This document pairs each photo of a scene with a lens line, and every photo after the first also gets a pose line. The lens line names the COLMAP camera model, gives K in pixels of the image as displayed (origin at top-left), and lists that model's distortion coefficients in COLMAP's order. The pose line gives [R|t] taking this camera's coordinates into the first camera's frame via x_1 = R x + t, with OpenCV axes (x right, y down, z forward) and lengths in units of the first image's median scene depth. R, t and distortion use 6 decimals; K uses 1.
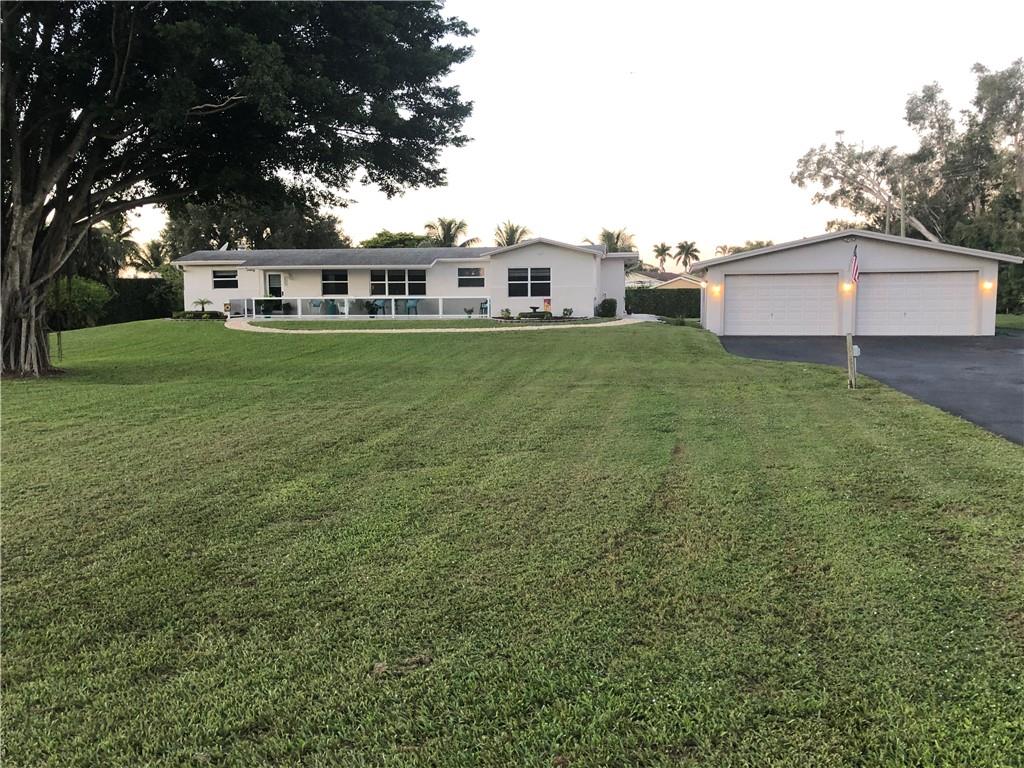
lens RADIAL K [[837.7, 0, 512.0], [0, 837.7, 384.0], [0, 0, 1]] dist [0.048387, -0.012105]
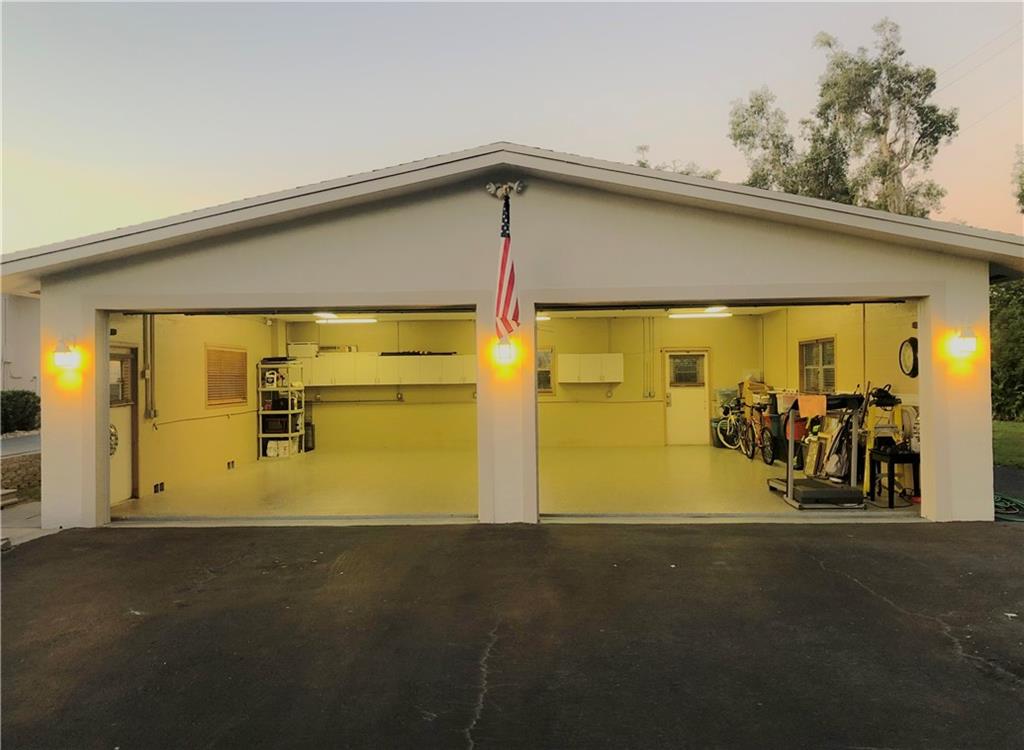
lens RADIAL K [[859.2, 0, 512.0], [0, 859.2, 375.0], [0, 0, 1]] dist [0.046127, 0.003090]
pose [[0.987530, -0.005301, 0.157344, 0.290181], [0.022614, 0.993845, -0.108450, -0.062095], [-0.155800, 0.110656, 0.981571, 0.584484]]
